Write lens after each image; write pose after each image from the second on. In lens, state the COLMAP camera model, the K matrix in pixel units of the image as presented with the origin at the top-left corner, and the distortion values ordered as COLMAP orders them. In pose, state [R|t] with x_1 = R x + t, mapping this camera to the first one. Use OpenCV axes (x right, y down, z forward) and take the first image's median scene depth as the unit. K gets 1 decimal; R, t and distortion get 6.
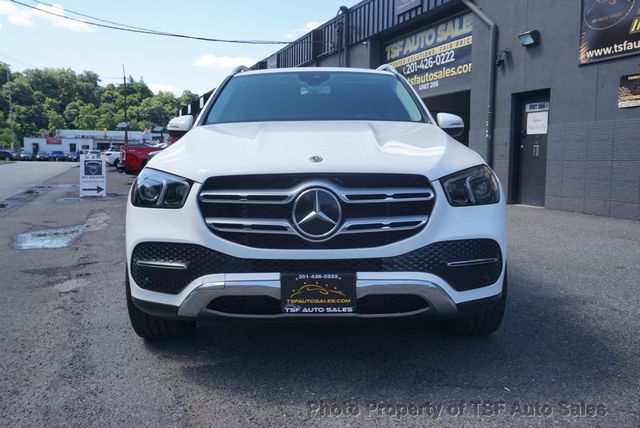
lens RADIAL K [[580.9, 0, 316.2], [0, 580.9, 214.5], [0, 0, 1]] dist [-0.017387, 0.000000]
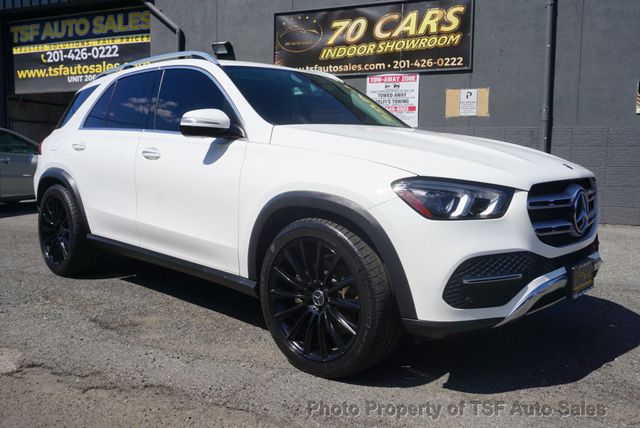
lens RADIAL K [[558.4, 0, 321.2], [0, 558.4, 210.5], [0, 0, 1]] dist [-0.012847, 0.010016]
pose [[0.686158, -0.056453, 0.725258, -0.216091], [0.054275, 0.998178, 0.026347, -0.011990], [-0.725425, 0.021285, 0.687973, 0.108511]]
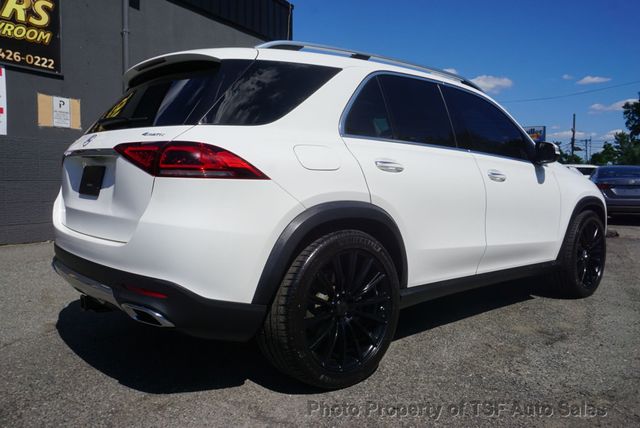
lens RADIAL K [[509.1, 0, 314.9], [0, 509.1, 217.0], [0, 0, 1]] dist [0.007547, -0.001049]
pose [[-0.648880, -0.060188, 0.758506, -0.207204], [0.069300, 0.988048, 0.137687, -0.060188], [-0.757728, 0.141907, -0.636954, 0.611924]]
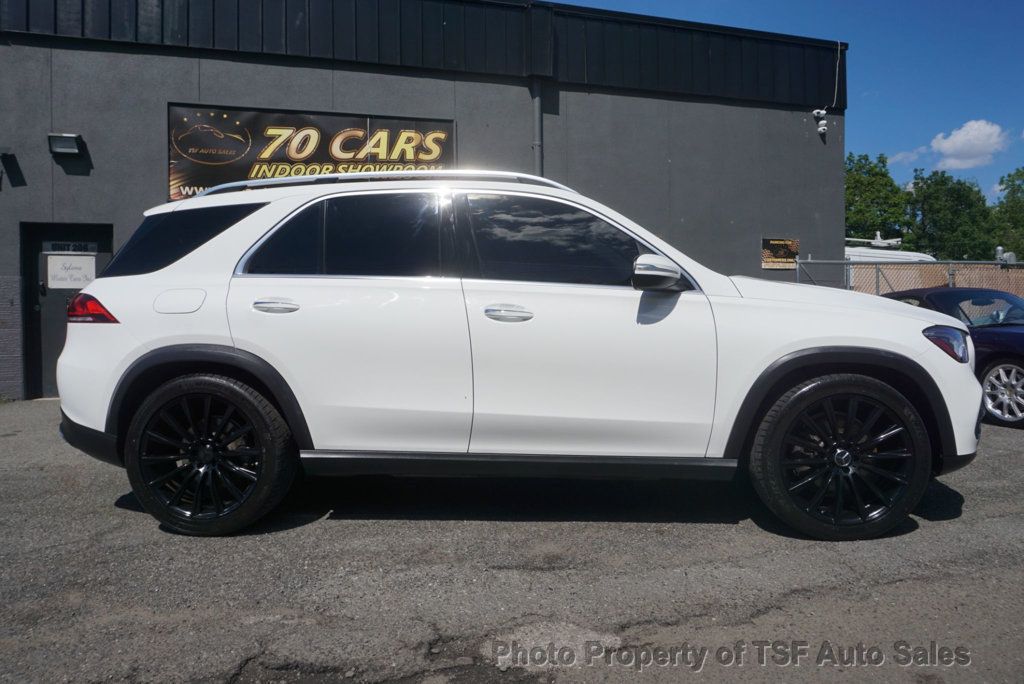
lens RADIAL K [[748.6, 0, 516.1], [0, 748.6, 321.1], [0, 0, 1]] dist [-0.030469, 0.001950]
pose [[0.055696, -0.002660, 0.998444, -0.337752], [0.108440, 0.994097, -0.003400, -0.034177], [-0.992541, 0.108461, 0.055656, 0.351026]]
